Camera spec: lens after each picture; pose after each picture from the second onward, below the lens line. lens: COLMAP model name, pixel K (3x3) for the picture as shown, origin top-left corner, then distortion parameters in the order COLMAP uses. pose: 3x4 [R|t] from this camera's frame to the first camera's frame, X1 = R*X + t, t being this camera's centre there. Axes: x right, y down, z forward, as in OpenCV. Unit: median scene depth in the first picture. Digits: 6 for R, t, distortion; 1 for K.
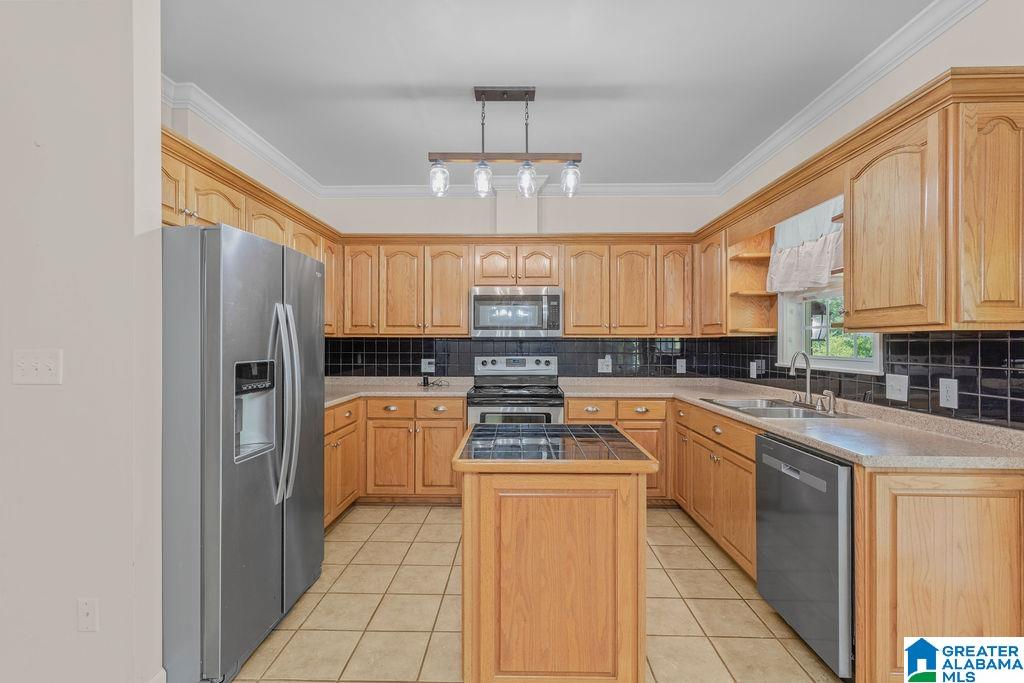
lens RADIAL K [[458.9, 0, 509.5], [0, 458.9, 341.5], [0, 0, 1]] dist [0.001038, 0.000155]
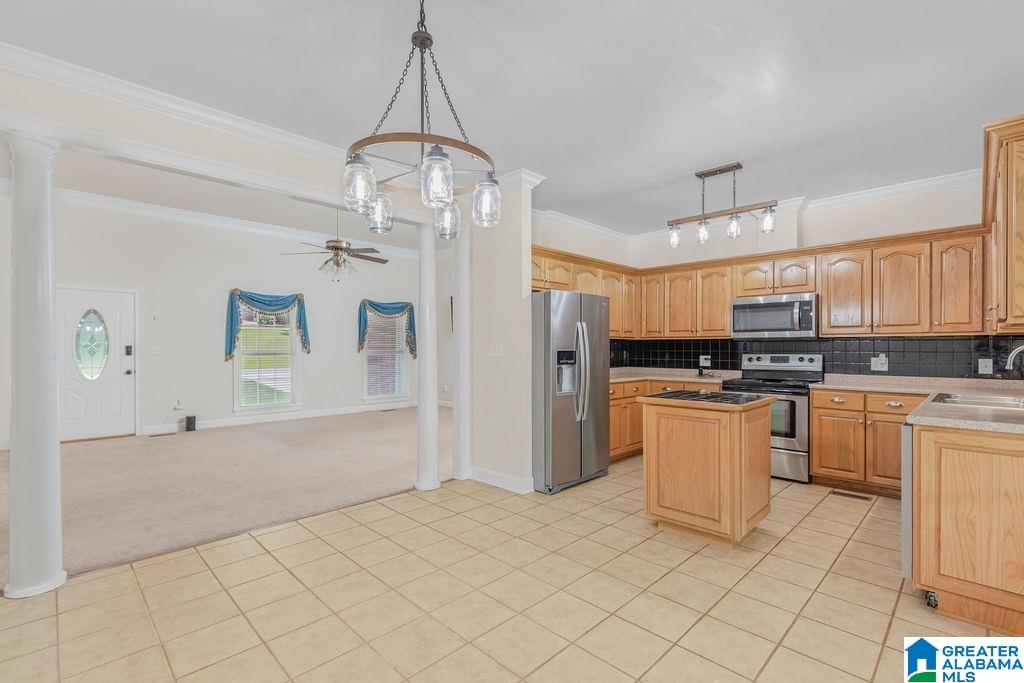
lens RADIAL K [[458.9, 0, 509.5], [0, 458.9, 341.5], [0, 0, 1]] dist [0.001038, 0.000155]
pose [[0.722786, -0.012057, -0.690966, 0.356845], [0.003733, 0.999901, -0.013543, 0.014694], [0.691062, 0.007209, 0.722760, -0.355157]]
